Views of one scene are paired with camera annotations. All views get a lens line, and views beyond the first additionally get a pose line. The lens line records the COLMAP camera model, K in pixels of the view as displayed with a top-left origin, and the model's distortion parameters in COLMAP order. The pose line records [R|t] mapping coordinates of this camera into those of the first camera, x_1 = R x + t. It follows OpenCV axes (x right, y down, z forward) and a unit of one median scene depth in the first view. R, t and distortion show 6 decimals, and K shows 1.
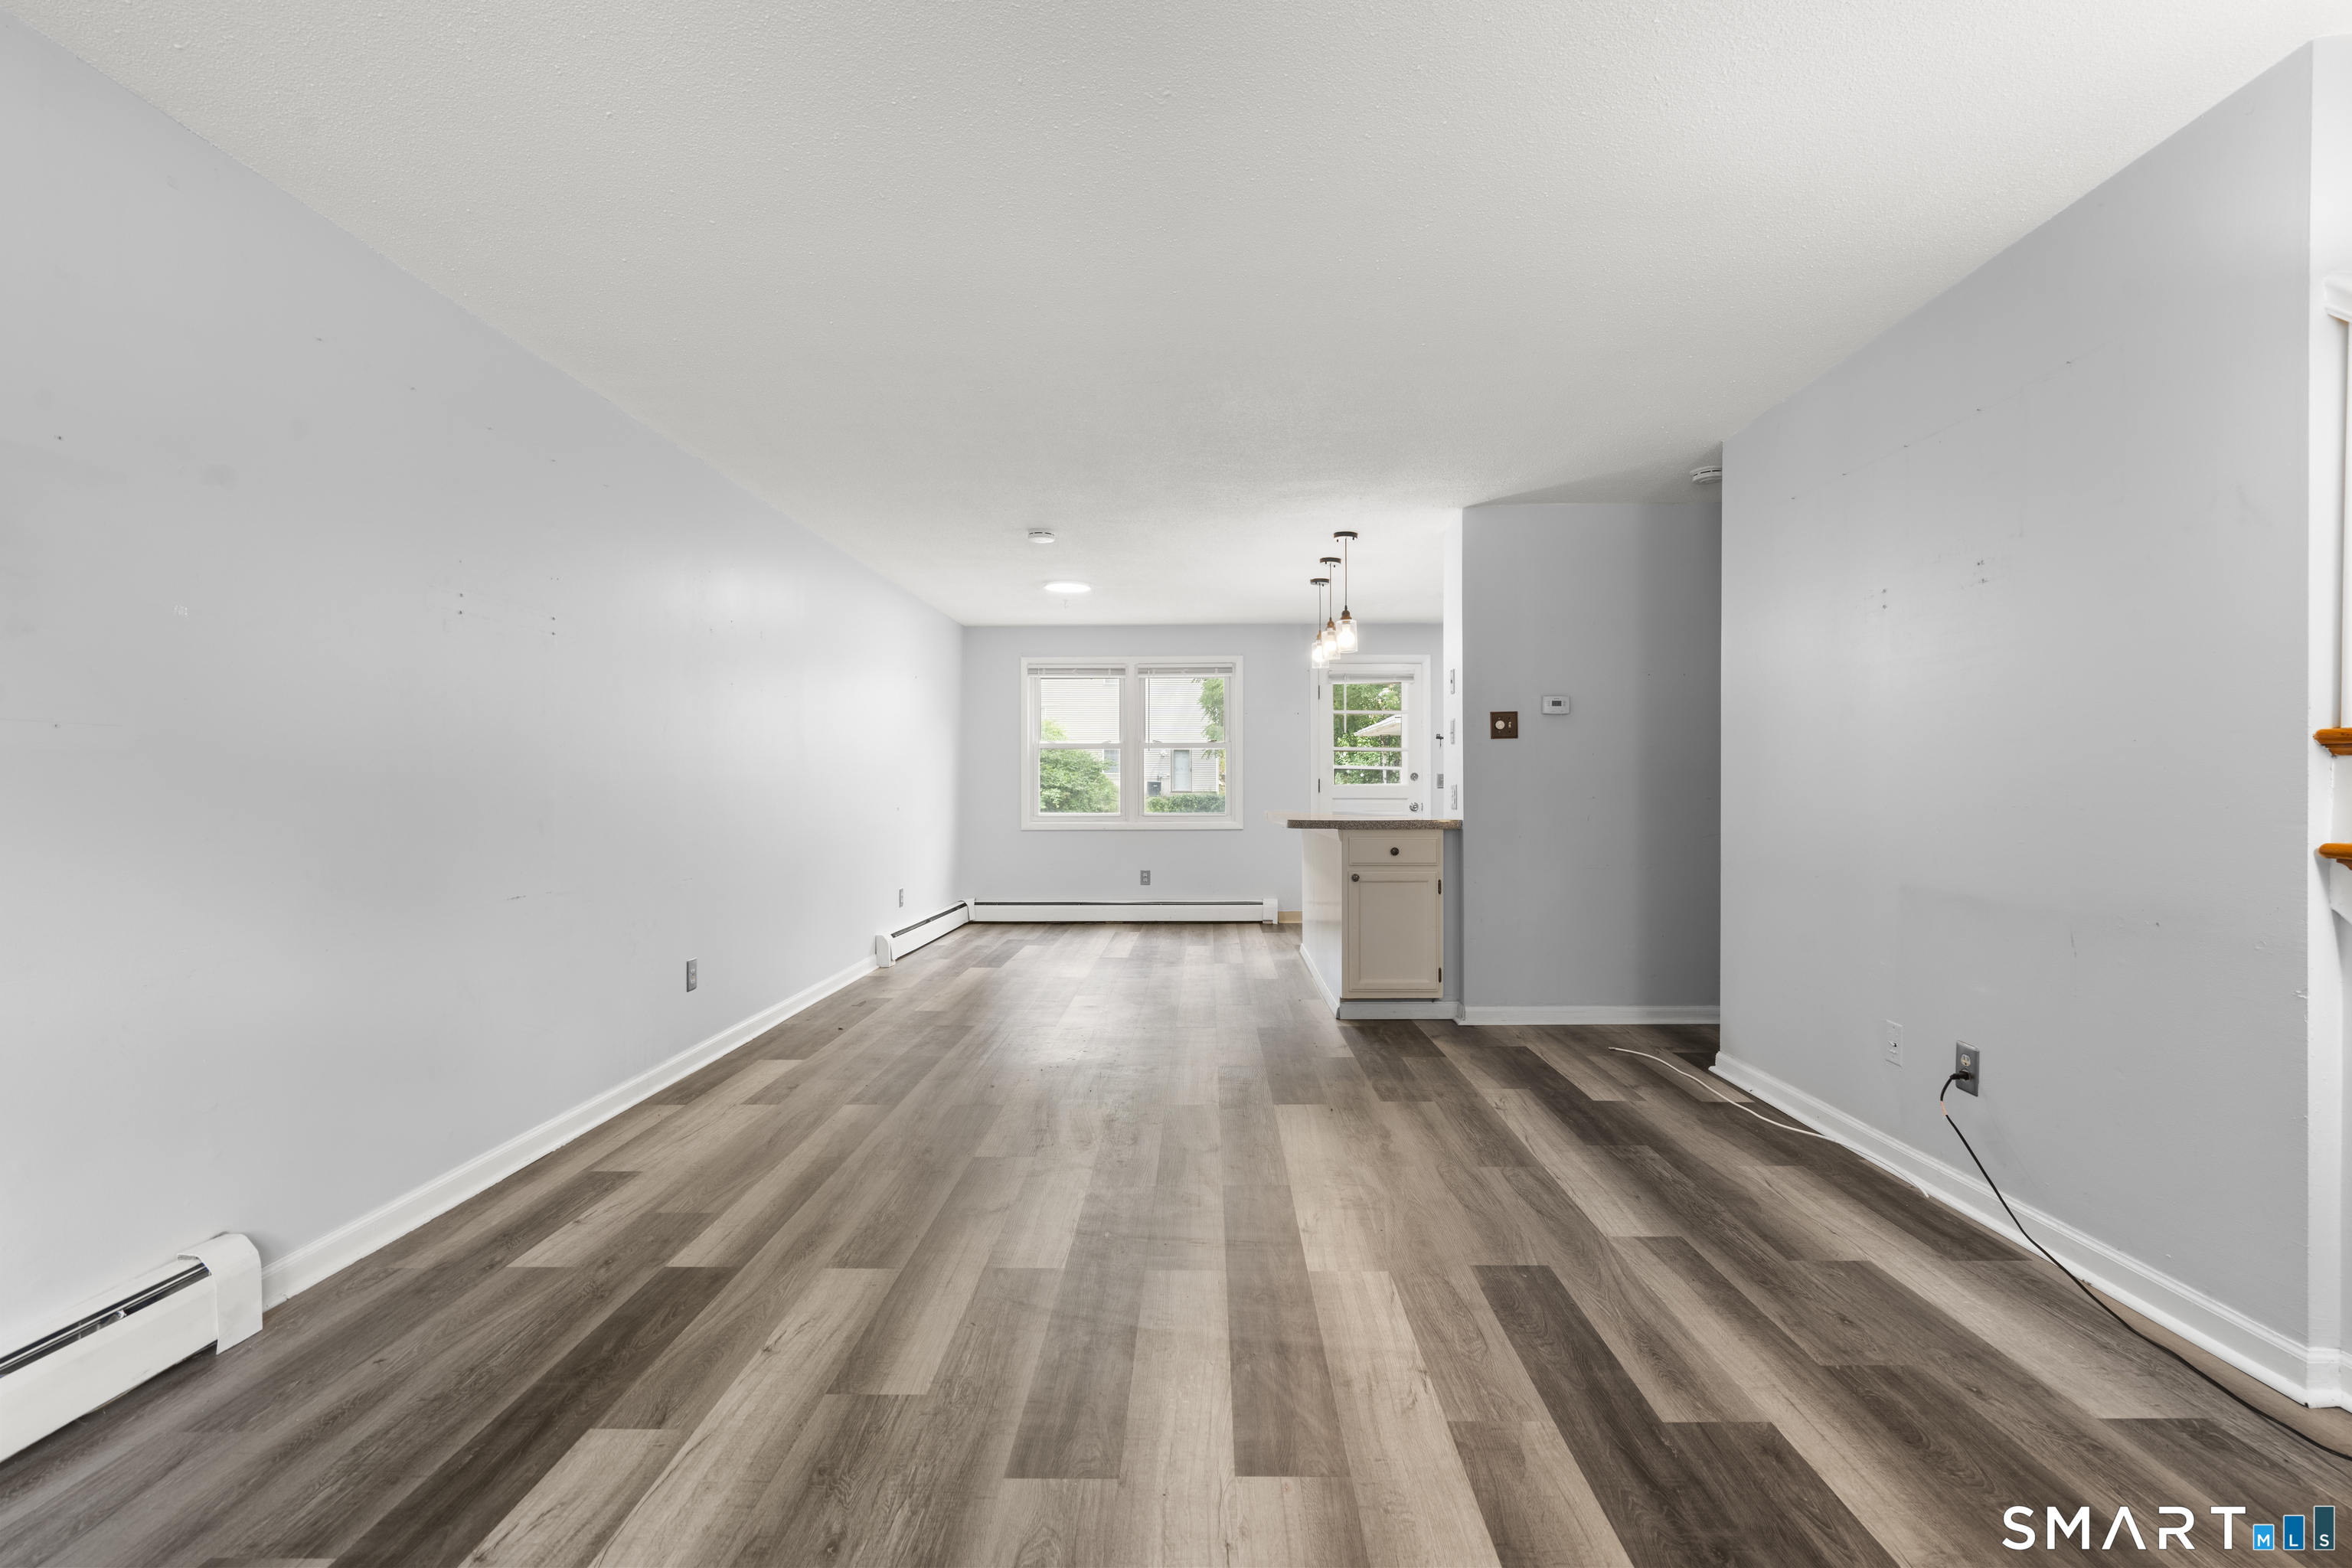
lens RADIAL K [[1076.2, 0, 1179.1], [0, 1076.2, 798.3], [0, 0, 1]] dist [0.001849, 0.000475]
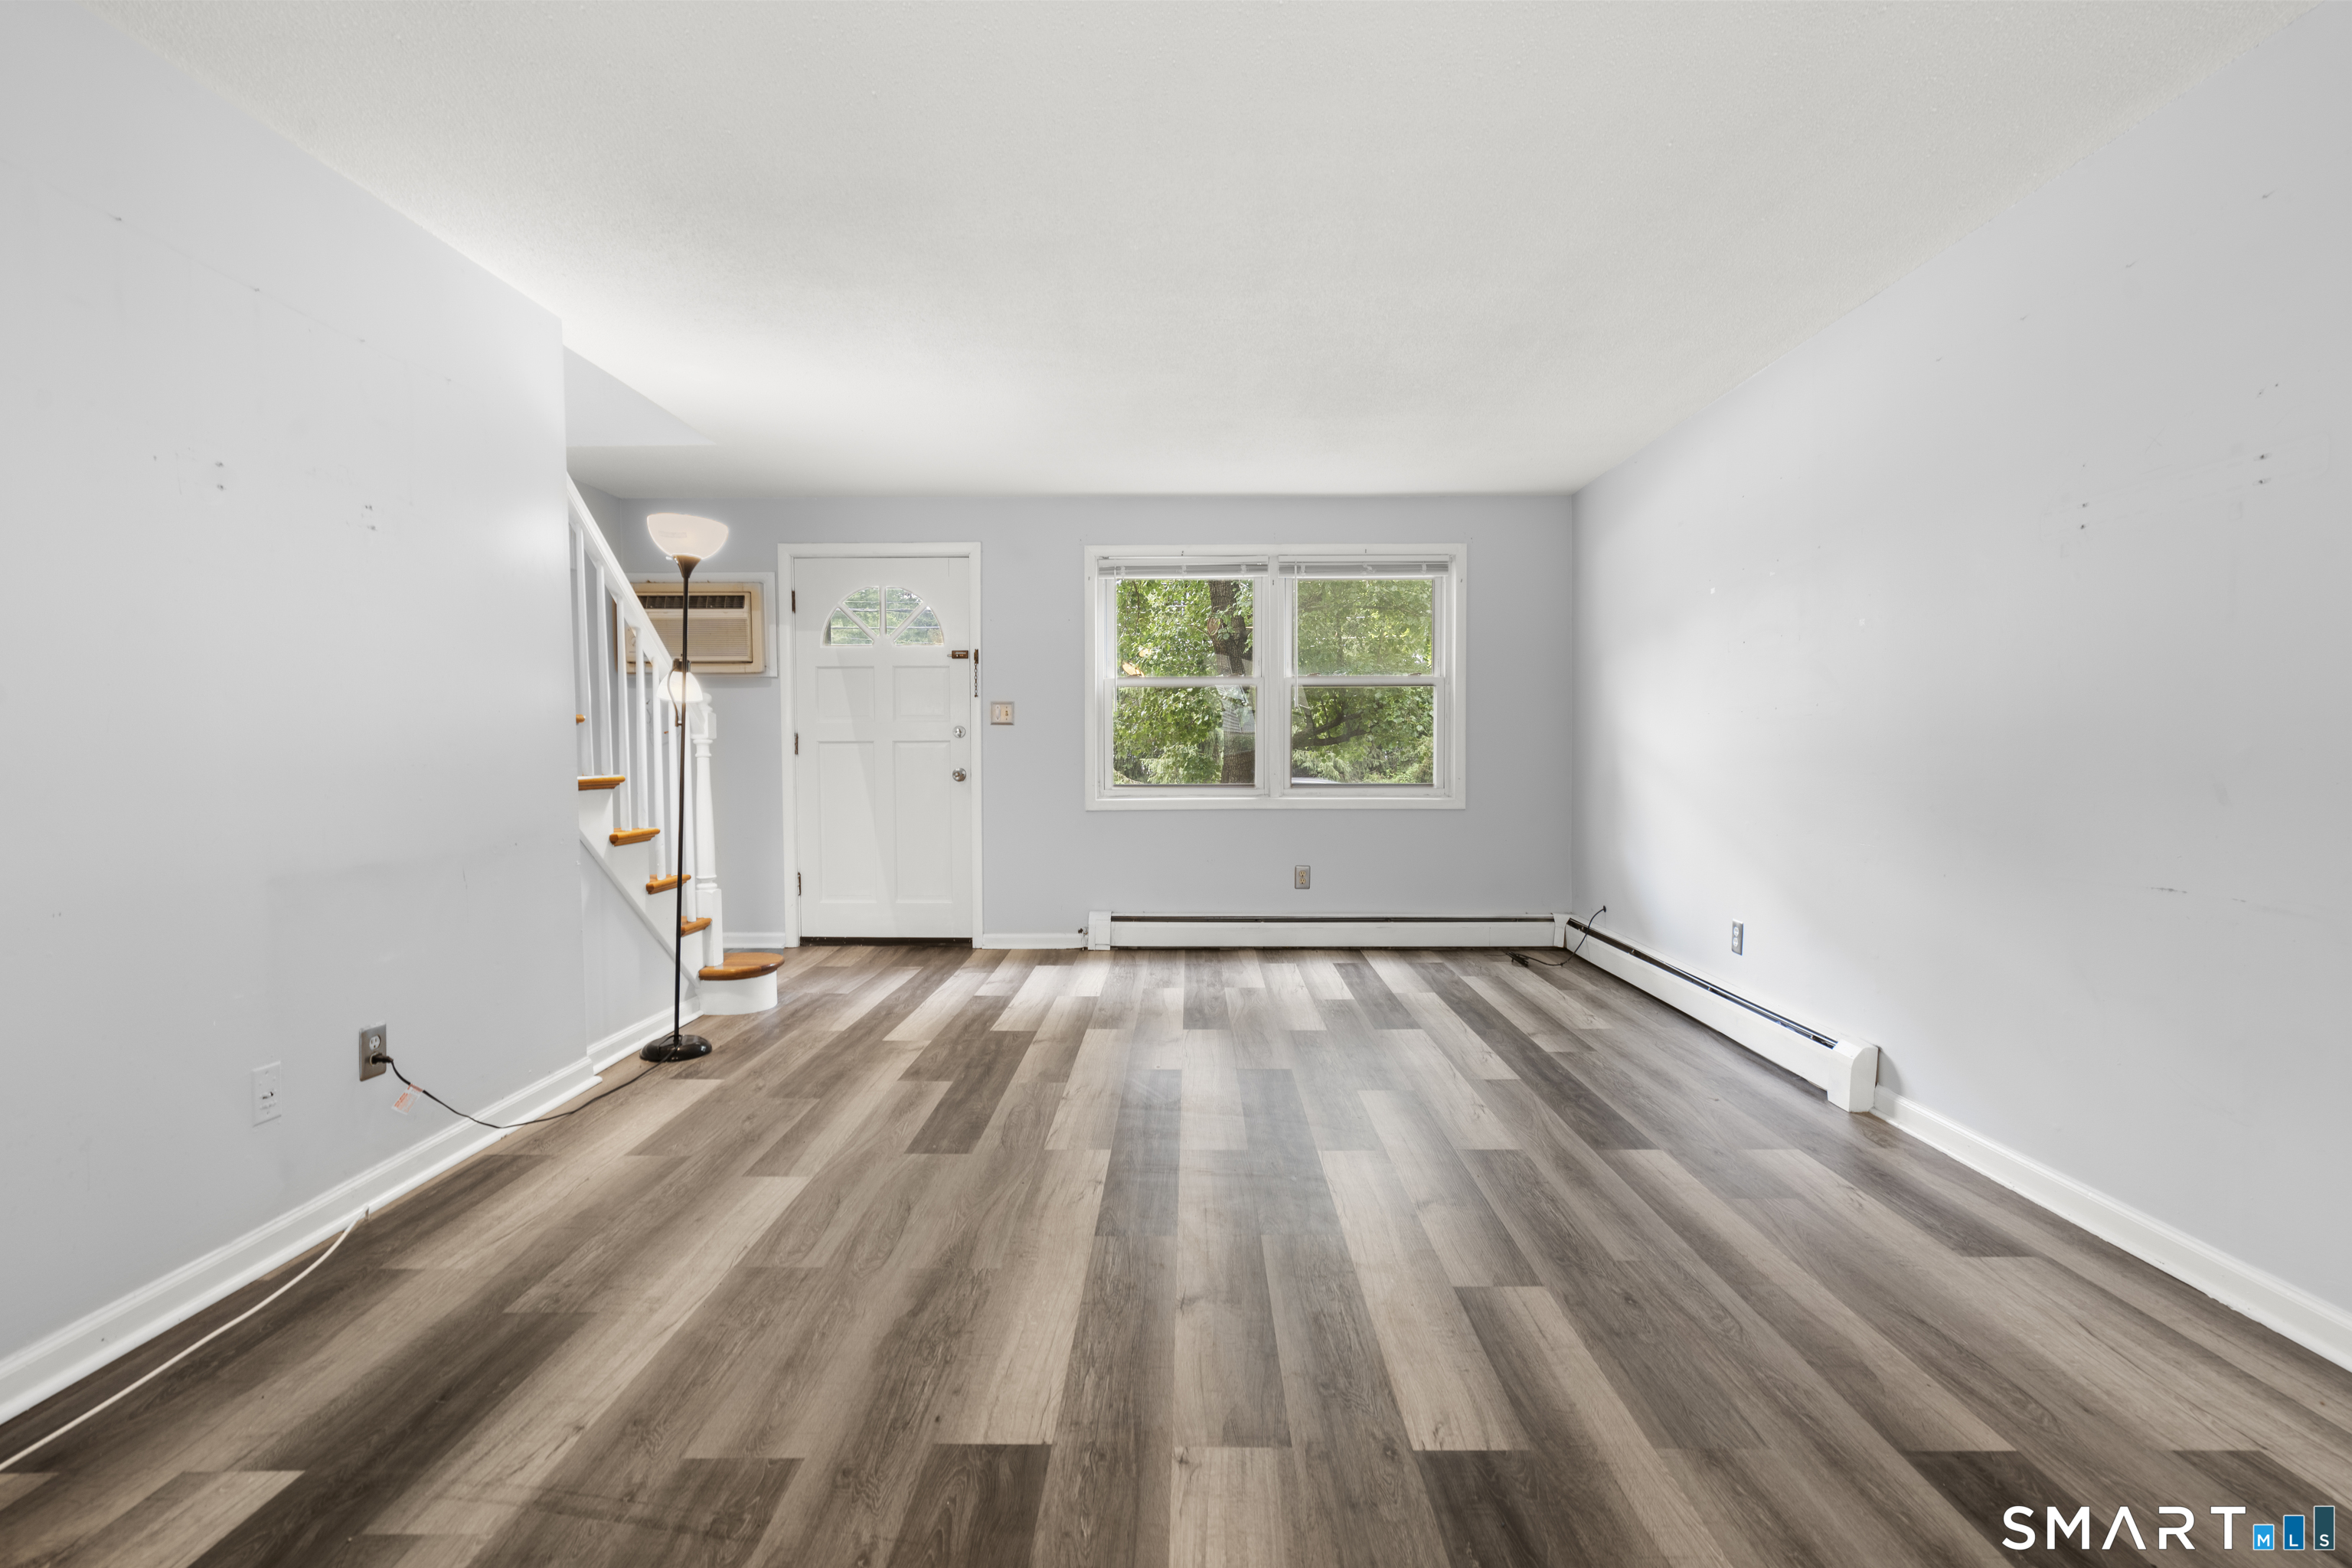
lens RADIAL K [[1076.2, 0, 1190.5], [0, 1076.2, 782.6], [0, 0, 1]] dist [0.001849, 0.000475]
pose [[-0.999695, 0.008037, -0.023341, 0.049262], [0.006984, 0.998968, 0.044869, -0.015691], [0.023678, 0.044692, -0.998720, 1.887424]]
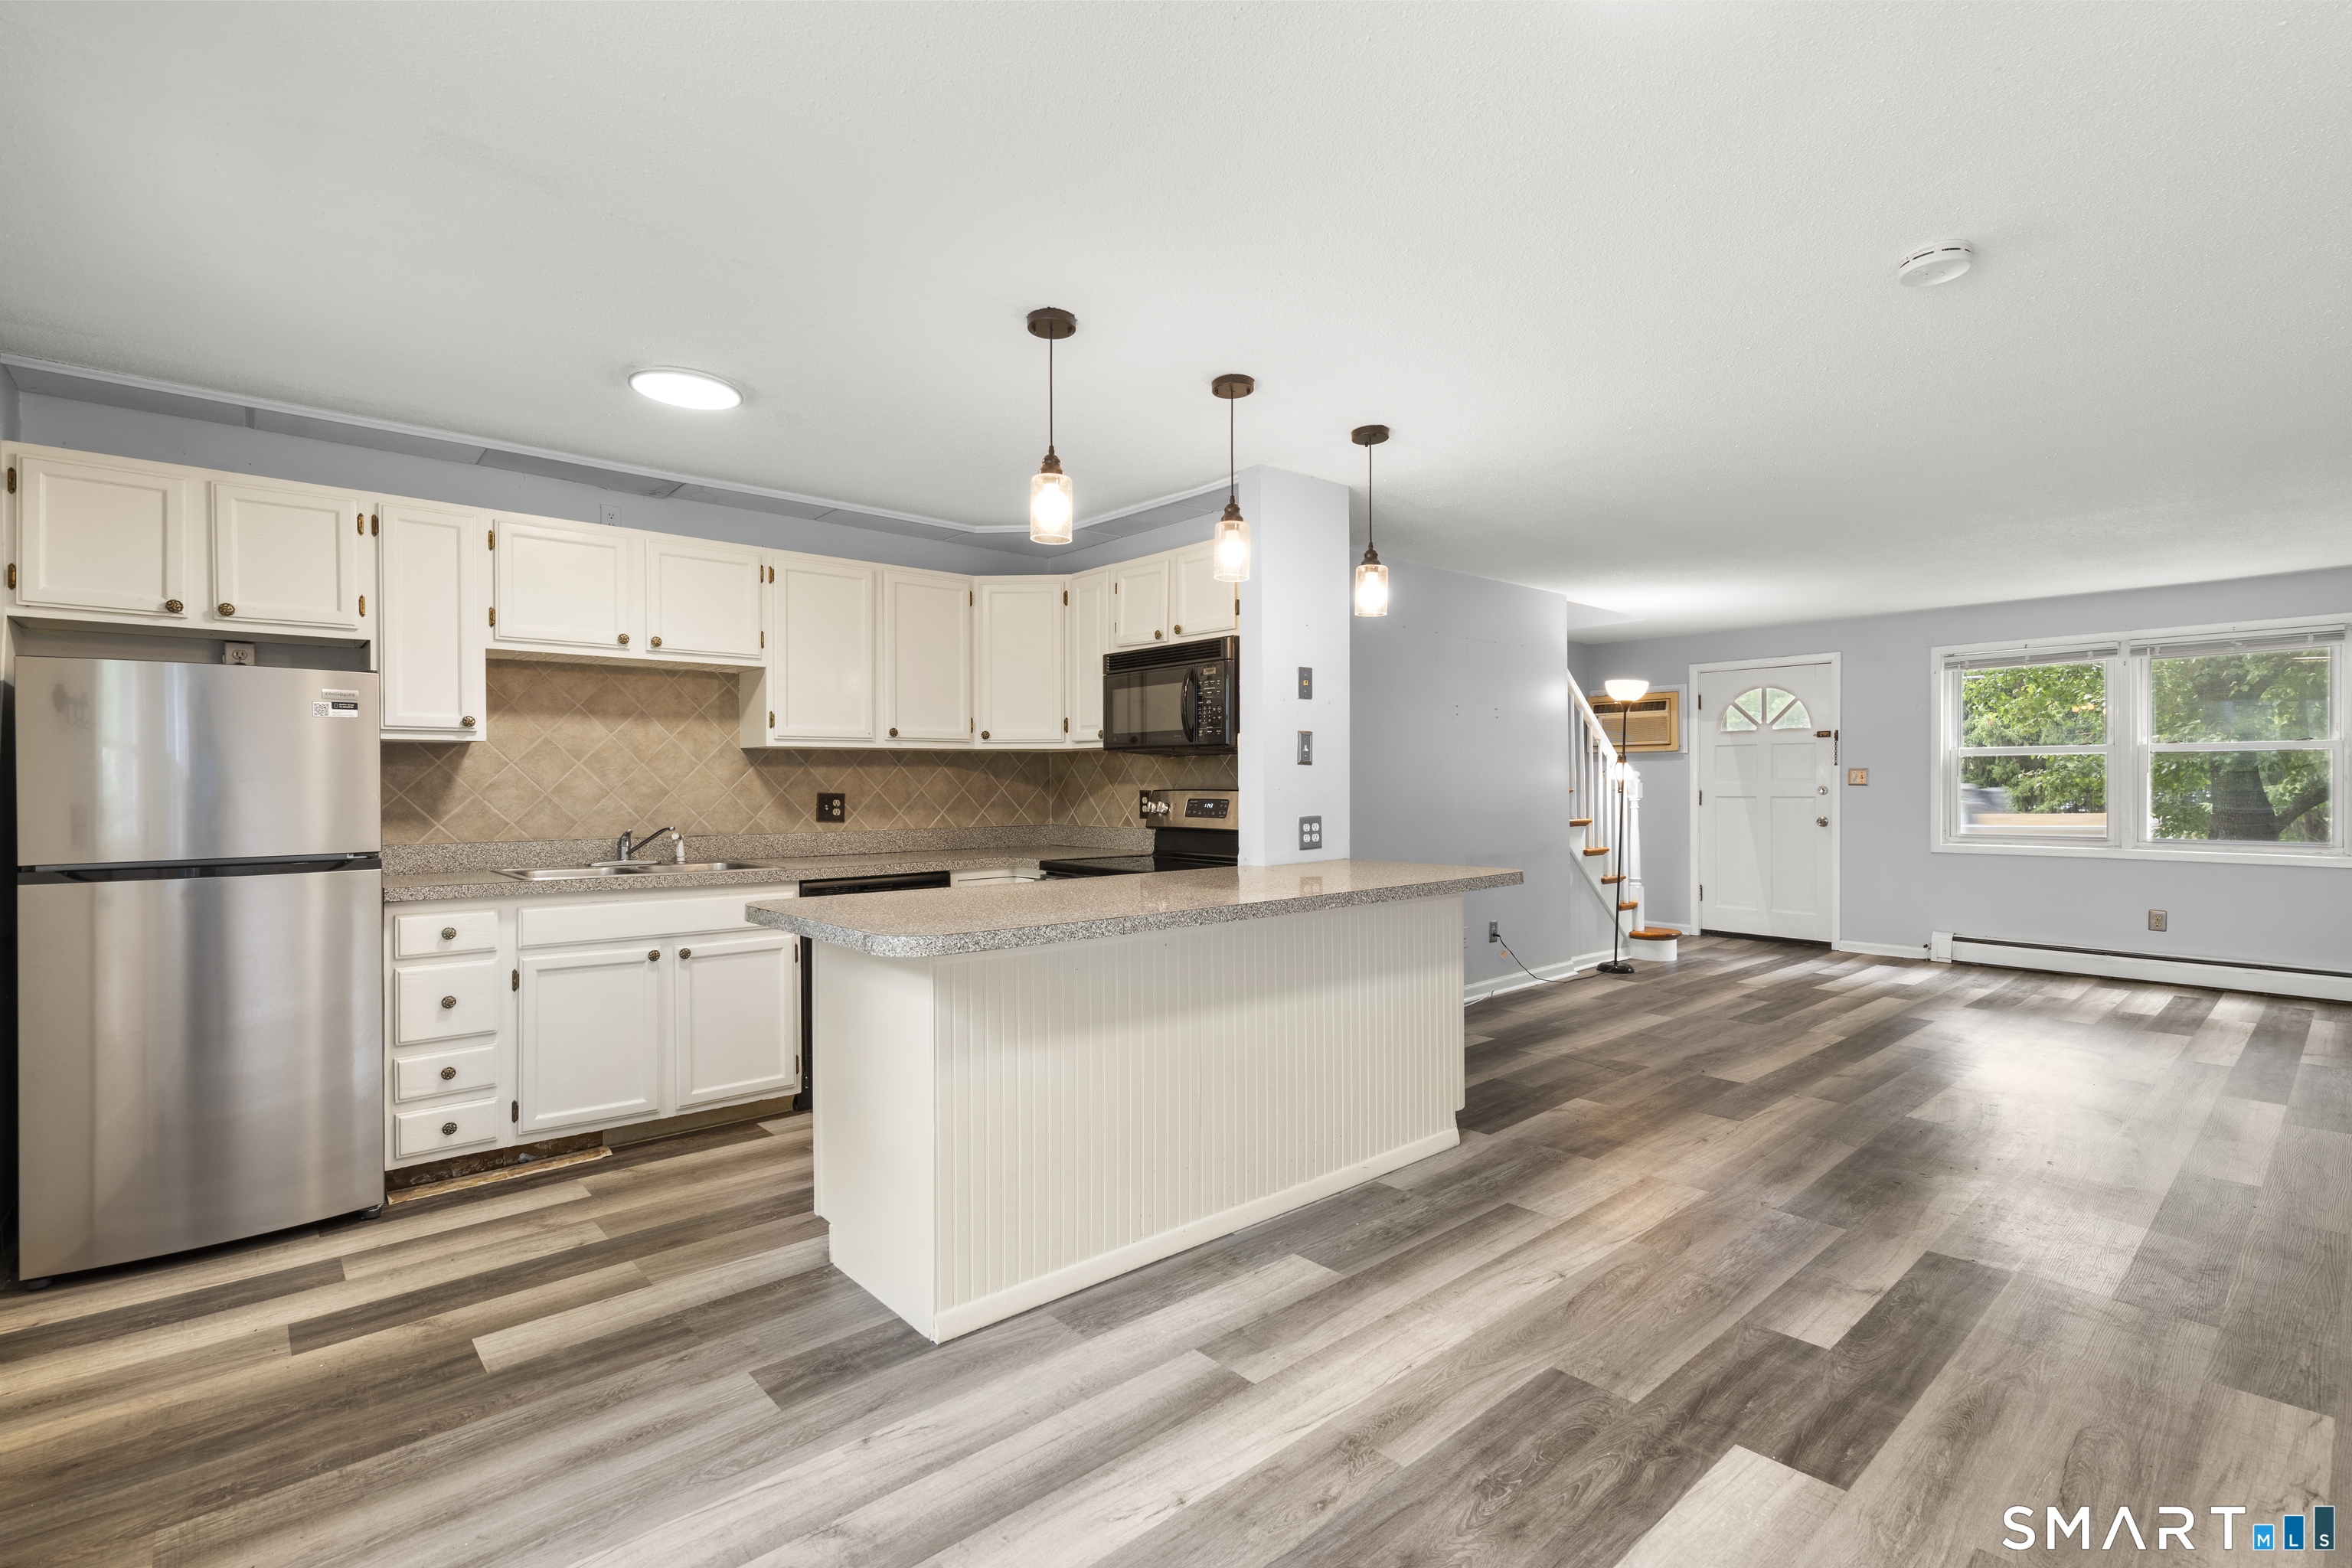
lens RADIAL K [[1076.2, 0, 1178.0], [0, 1076.2, 794.8], [0, 0, 1]] dist [0.001849, 0.000475]
pose [[-0.681701, -0.000500, 0.731630, -0.460681], [0.015278, 0.999772, 0.014919, -0.078315], [-0.731471, 0.021348, -0.681538, 2.953121]]
